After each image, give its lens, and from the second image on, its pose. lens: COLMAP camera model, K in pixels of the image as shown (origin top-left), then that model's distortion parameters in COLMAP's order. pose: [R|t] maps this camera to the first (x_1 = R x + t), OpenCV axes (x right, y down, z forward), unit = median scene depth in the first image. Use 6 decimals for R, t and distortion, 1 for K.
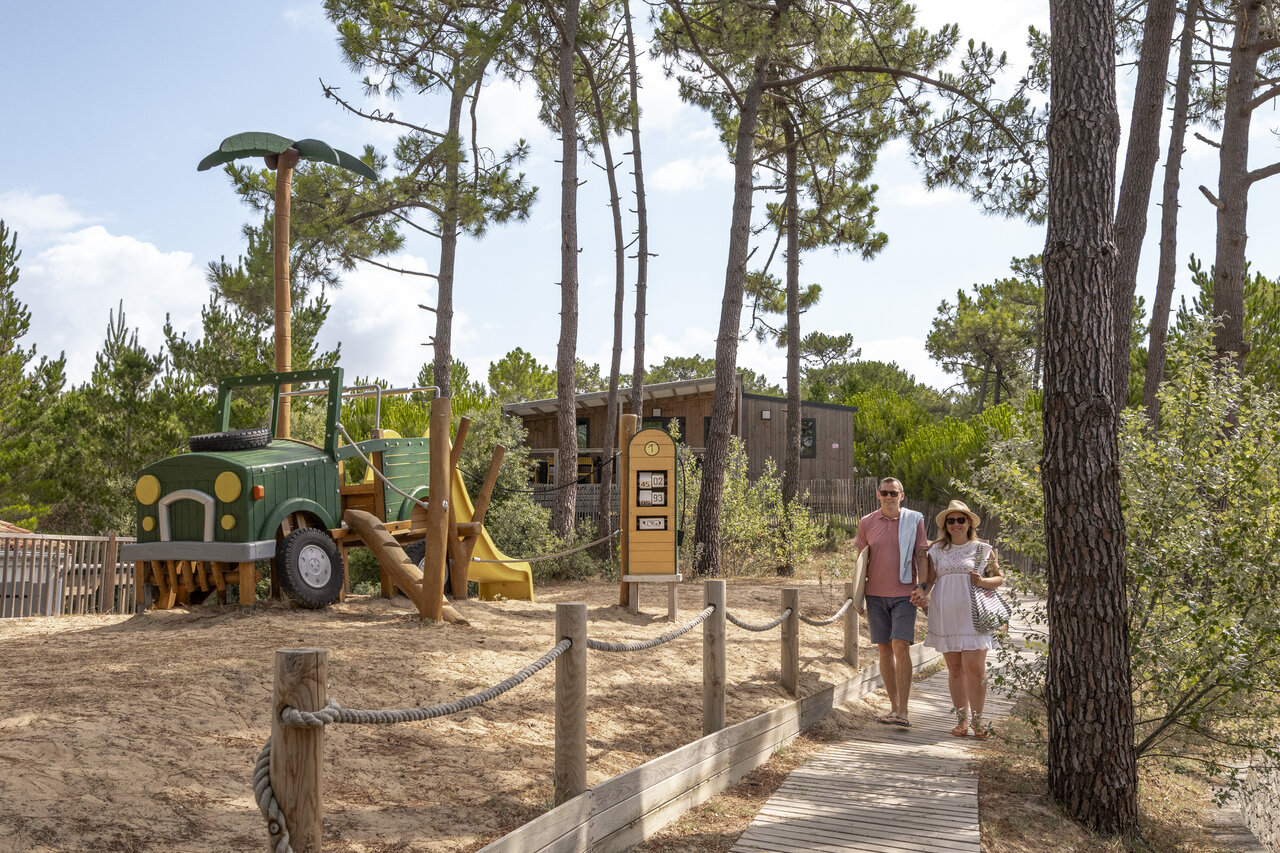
lens RADIAL K [[1171.1, 0, 640.0], [0, 1171.1, 426.5], [0, 0, 1]] dist [-0.003303, -0.002443]
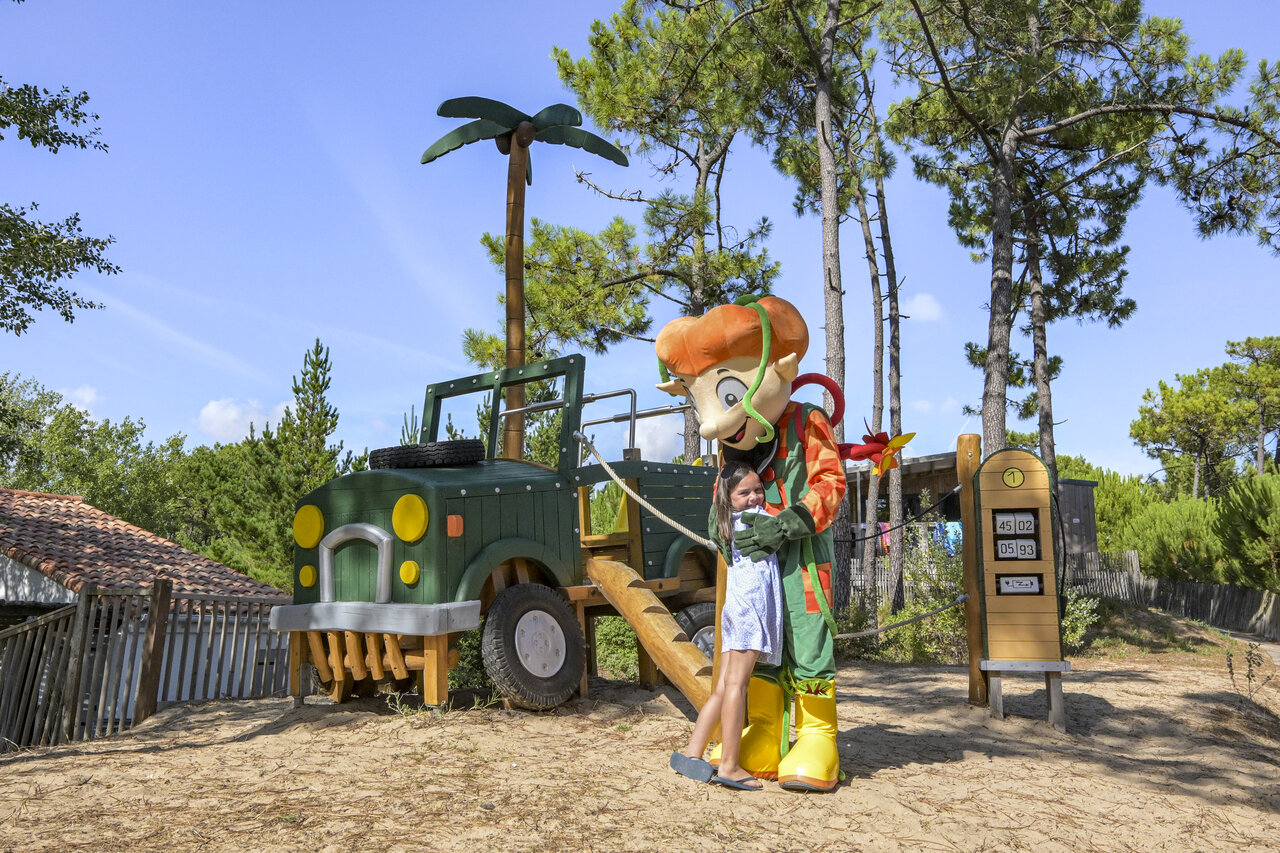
lens RADIAL K [[943.8, 0, 640.0], [0, 943.8, 426.5], [0, 0, 1]] dist [-0.104812, 0.168741]
pose [[0.978802, -0.029902, -0.202615, -0.045834], [0.008577, 0.994402, -0.105319, 0.021849], [0.204630, 0.101348, 0.973579, 0.195161]]
